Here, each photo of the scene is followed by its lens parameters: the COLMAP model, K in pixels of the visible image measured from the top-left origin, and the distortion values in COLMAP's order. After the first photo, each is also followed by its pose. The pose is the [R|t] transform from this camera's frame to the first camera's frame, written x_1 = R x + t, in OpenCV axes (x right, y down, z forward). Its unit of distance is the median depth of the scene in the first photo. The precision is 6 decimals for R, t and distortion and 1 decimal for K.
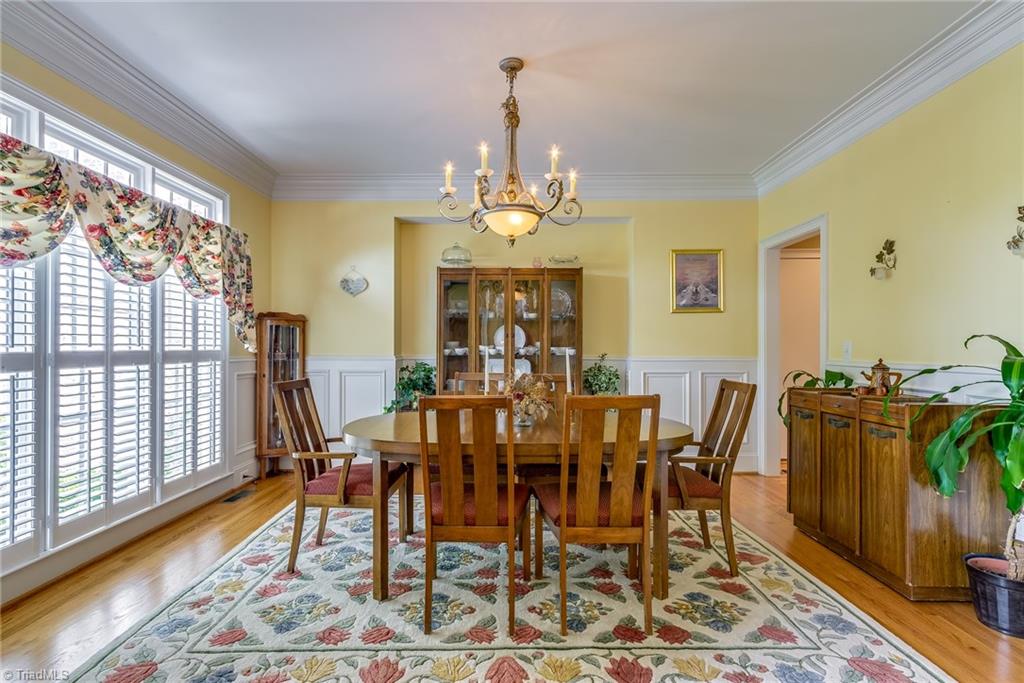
lens RADIAL K [[501.4, 0, 508.2], [0, 501.4, 344.7], [0, 0, 1]] dist [0.000066, -0.001403]
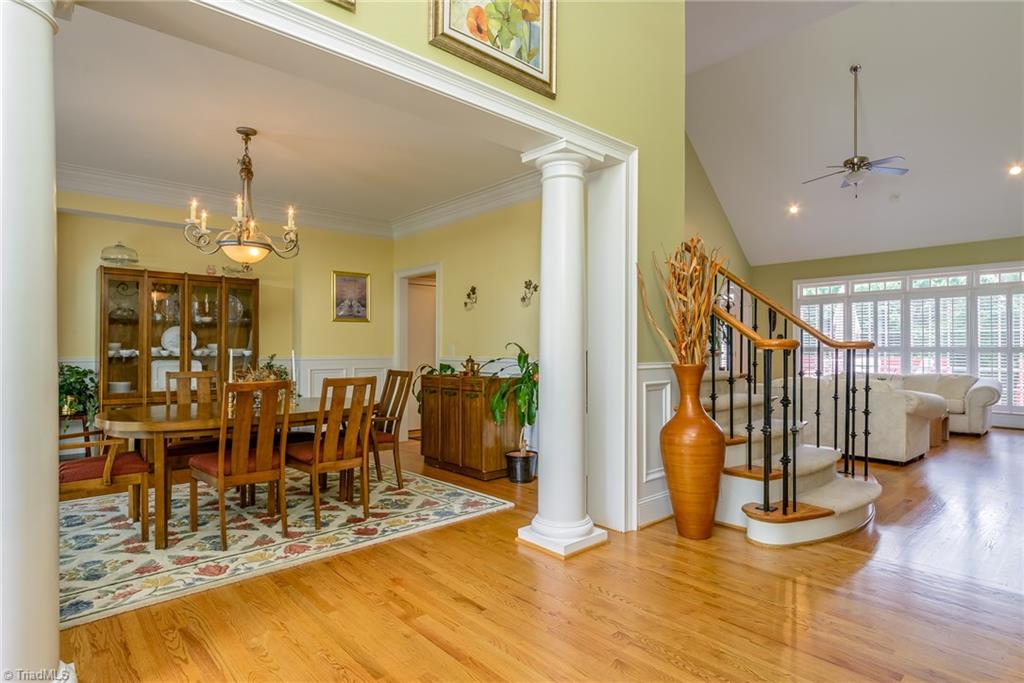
lens RADIAL K [[545.7, 0, 507.3], [0, 545.7, 346.8], [0, 0, 1]] dist [-0.004148, -0.000477]
pose [[0.739012, 0.001779, 0.673690, -0.445541], [-0.003444, 0.999993, 0.001137, -0.004939], [-0.673683, -0.003160, 0.739014, -0.496231]]
